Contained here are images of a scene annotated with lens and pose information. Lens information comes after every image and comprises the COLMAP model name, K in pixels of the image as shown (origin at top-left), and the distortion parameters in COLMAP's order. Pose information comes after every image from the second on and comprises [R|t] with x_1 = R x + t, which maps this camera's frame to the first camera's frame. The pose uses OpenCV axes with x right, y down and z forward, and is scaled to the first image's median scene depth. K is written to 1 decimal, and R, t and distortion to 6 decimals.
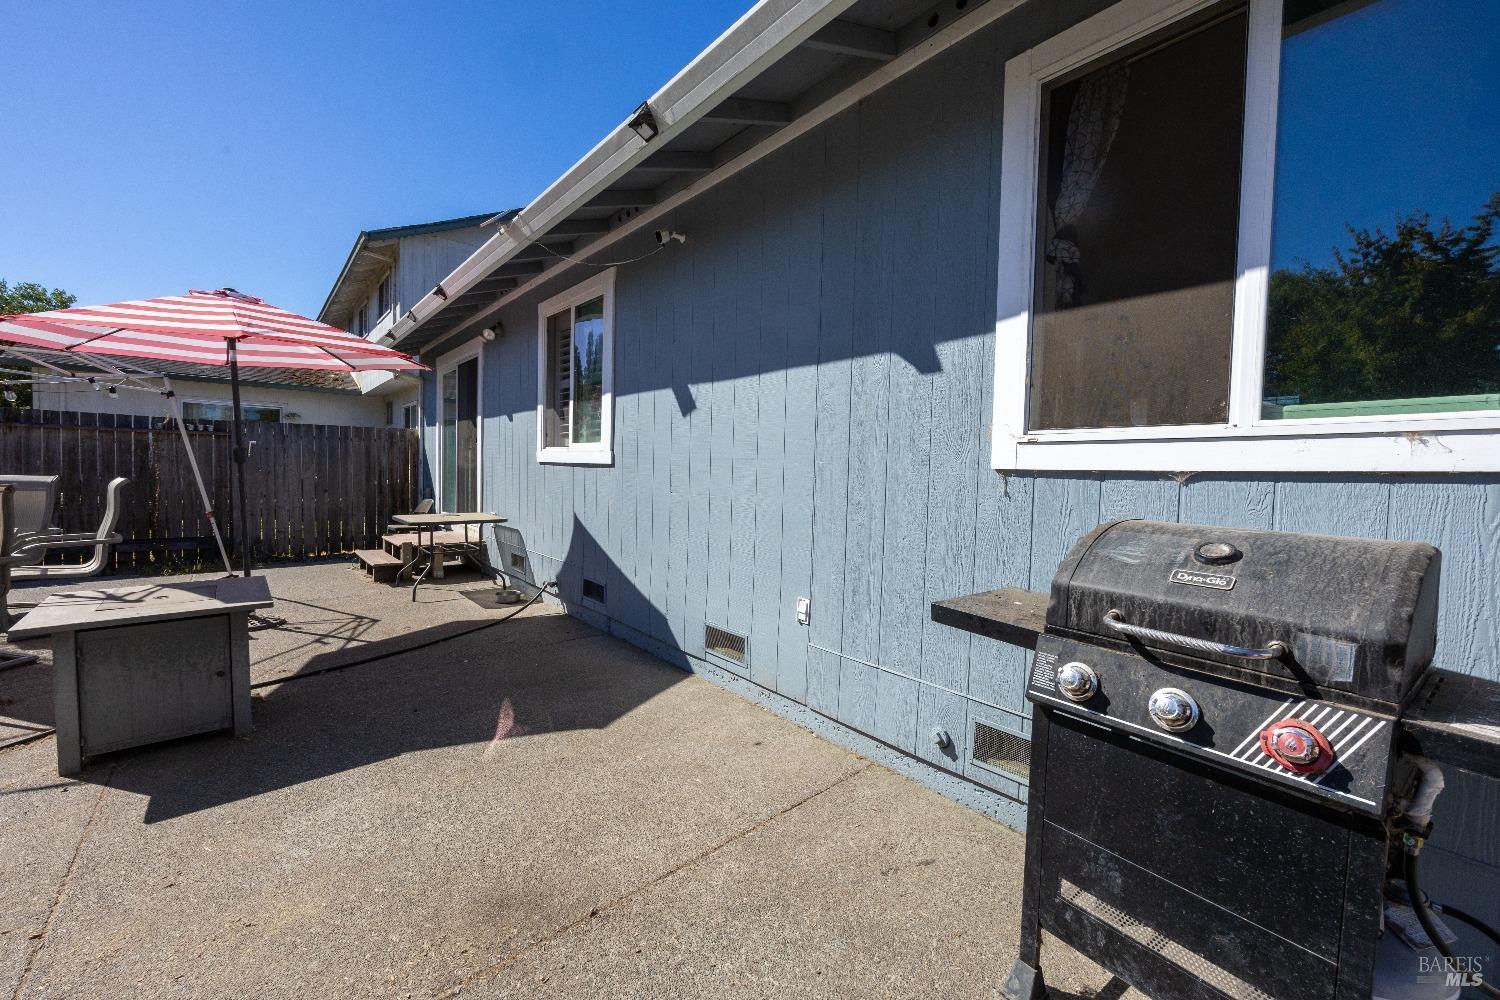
lens RADIAL K [[612.1, 0, 767.0], [0, 612.1, 463.8], [0, 0, 1]] dist [-0.000132, -0.000172]
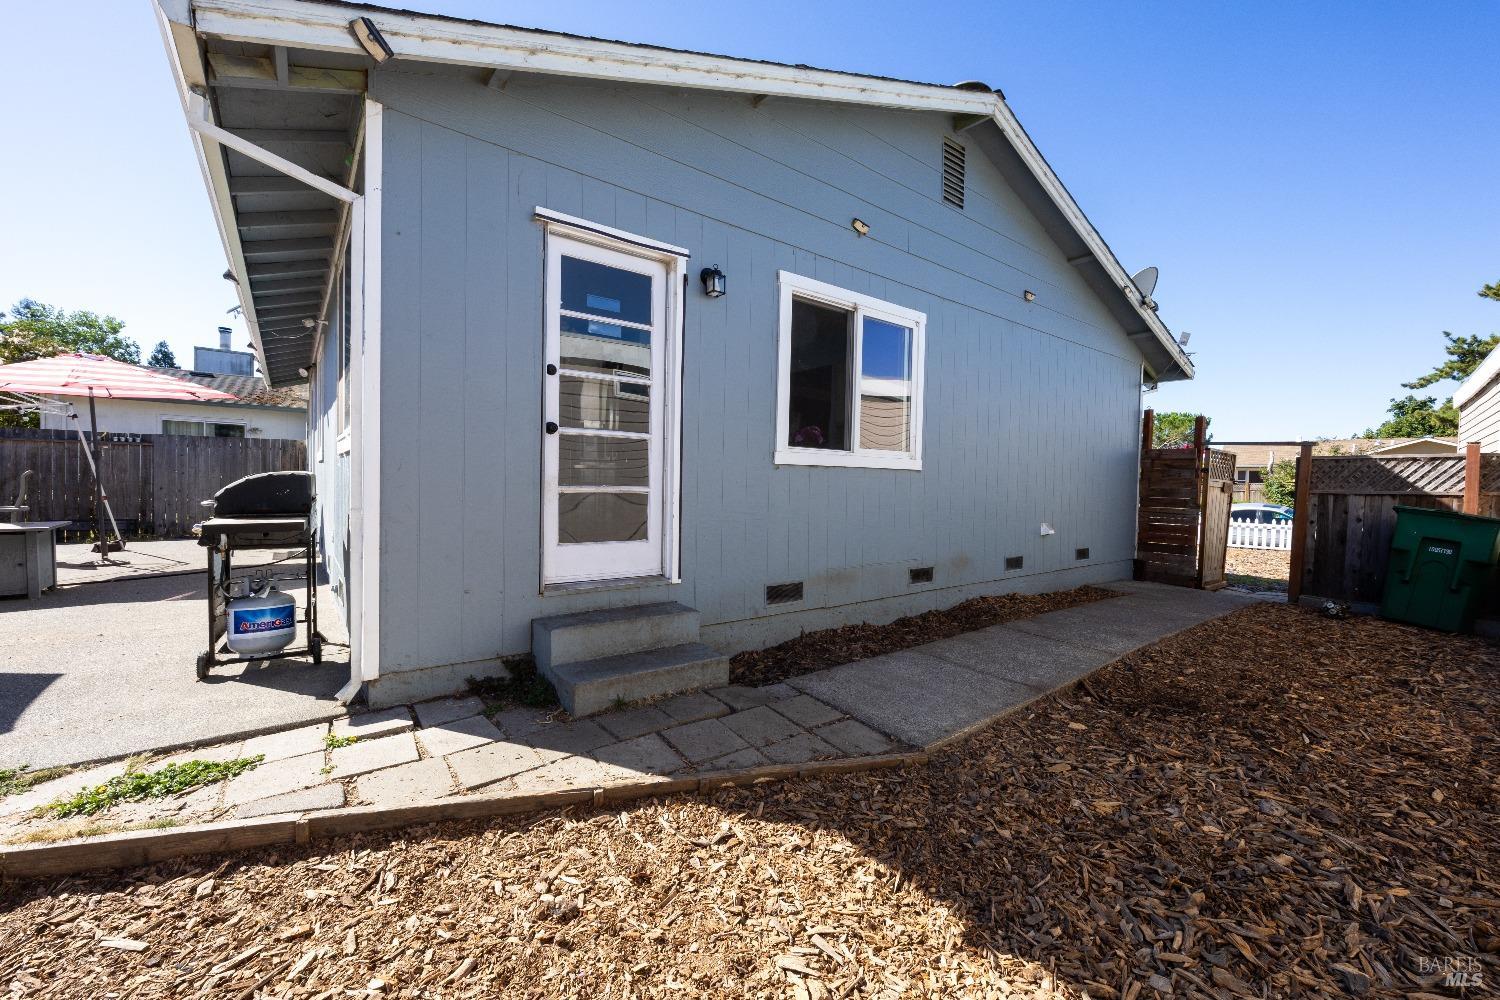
lens RADIAL K [[596.4, 0, 750.0], [0, 596.4, 500.0], [0, 0, 1]] dist [-0.007464, -0.000285]
pose [[0.999159, -0.001588, -0.040984, 0.453610], [0.003235, 0.999189, 0.040142, 0.024163], [0.040887, -0.040241, 0.998353, -0.226829]]
